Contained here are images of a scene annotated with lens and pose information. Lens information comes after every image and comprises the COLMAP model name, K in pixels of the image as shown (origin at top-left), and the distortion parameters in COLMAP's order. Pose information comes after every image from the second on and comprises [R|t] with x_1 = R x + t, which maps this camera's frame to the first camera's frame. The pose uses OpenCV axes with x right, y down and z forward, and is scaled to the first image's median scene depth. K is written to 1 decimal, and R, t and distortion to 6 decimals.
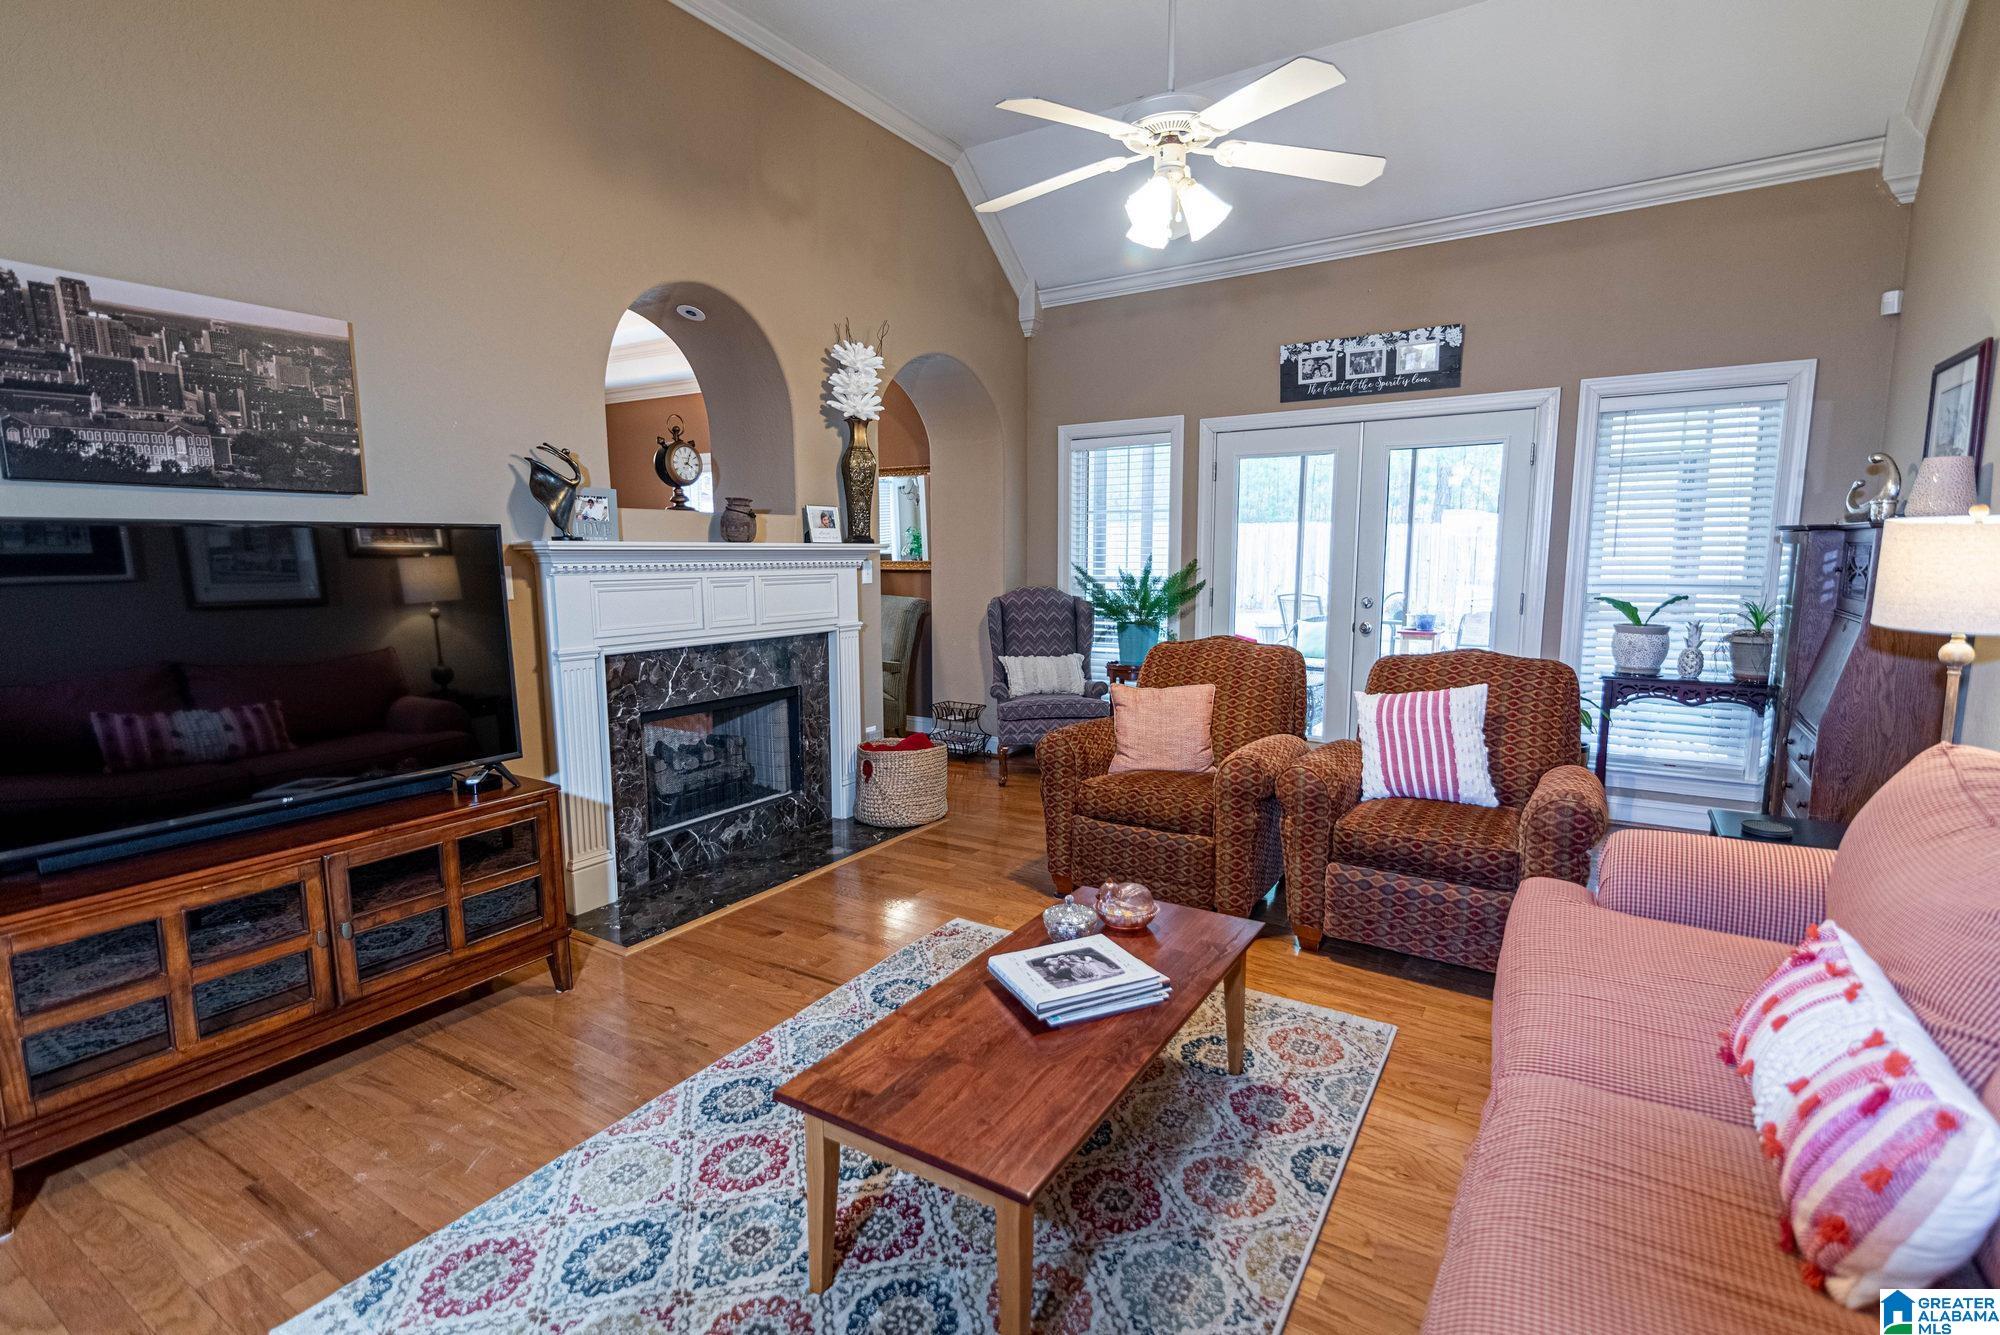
lens RADIAL K [[938.2, 0, 999.5], [0, 938.2, 675.0], [0, 0, 1]] dist [0.012696, 0.000006]
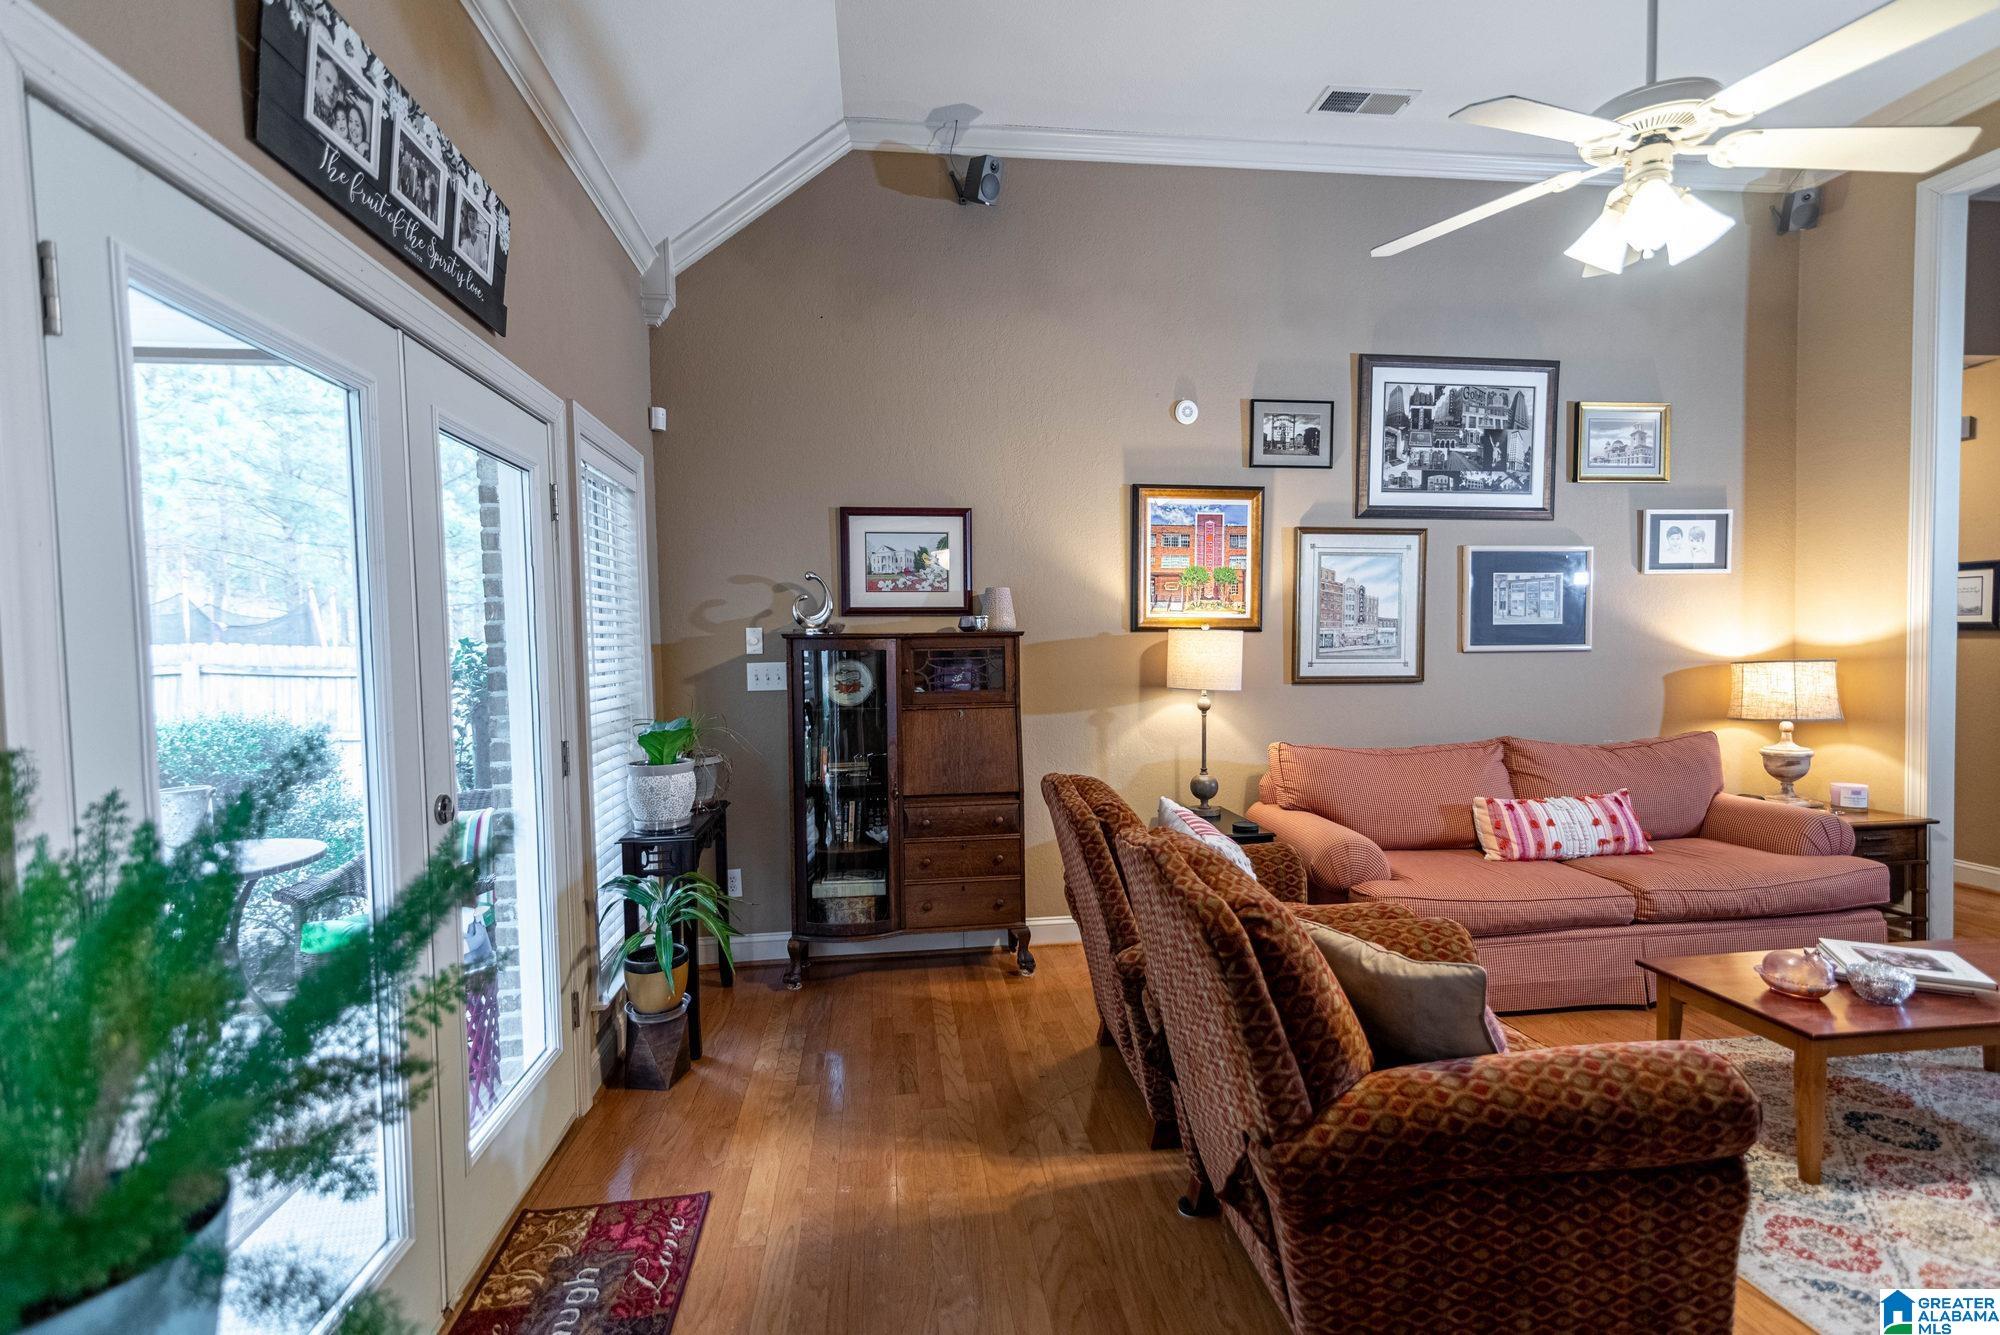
lens RADIAL K [[926.0, 0, 1003.2], [0, 926.0, 676.6], [0, 0, 1]] dist [0.014438, -0.000474]
pose [[-0.638216, -0.013522, 0.769739, -0.049526], [0.124480, 0.984876, 0.120512, -0.155477], [-0.759727, 0.172730, -0.626880, 1.111883]]
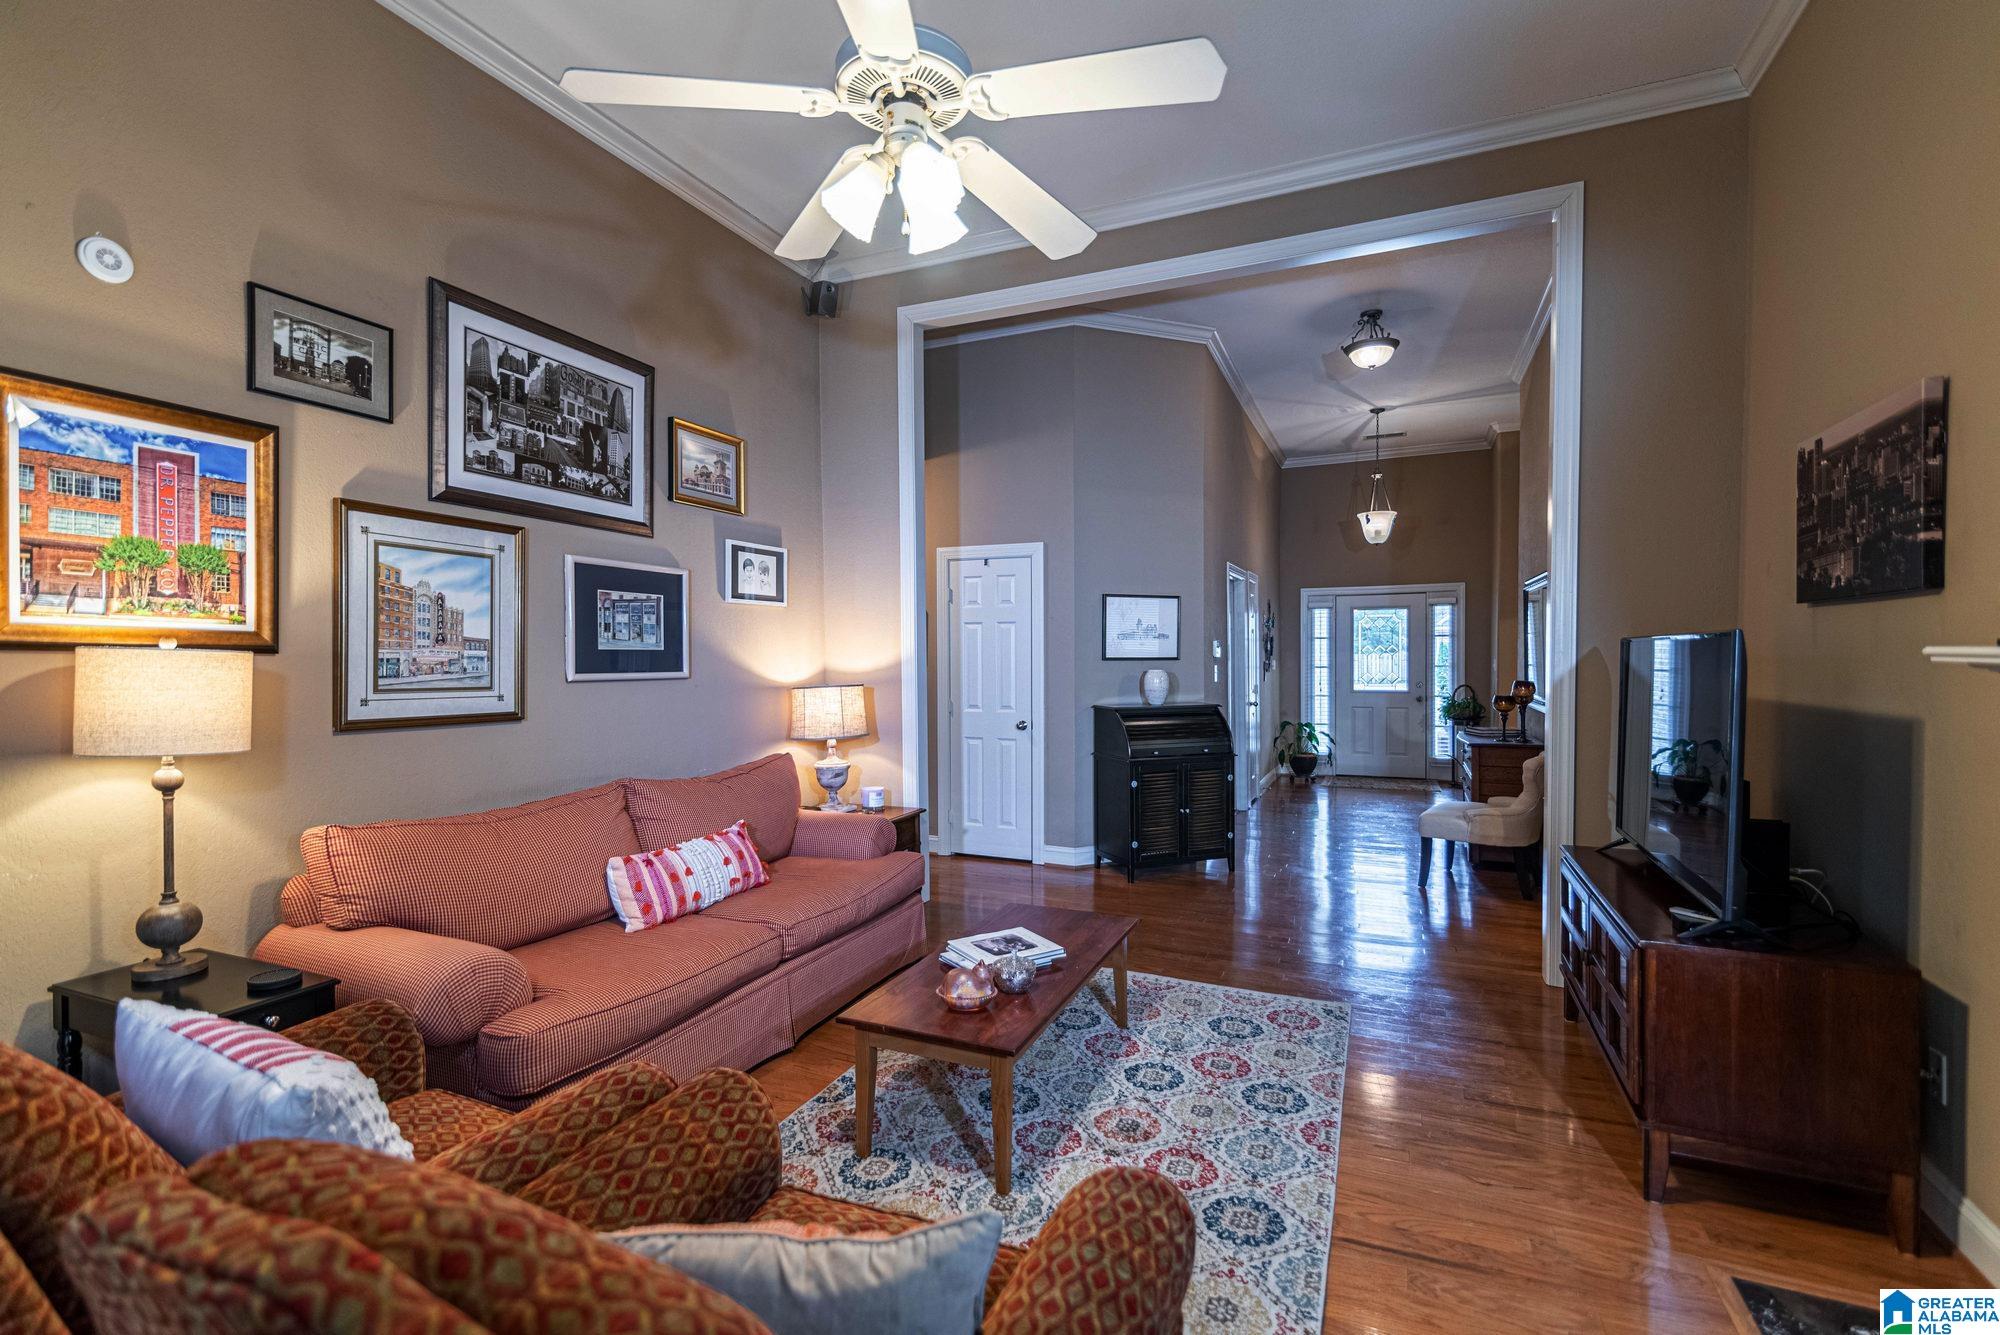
lens RADIAL K [[896.2, 0, 1001.2], [0, 896.2, 675.8], [0, 0, 1]] dist [0.013023, -0.000527]
pose [[-0.988891, 0.015314, -0.147851, 0.119983], [-0.008485, 0.987241, 0.159005, -0.138039], [0.148400, 0.158494, -0.976144, 0.965813]]
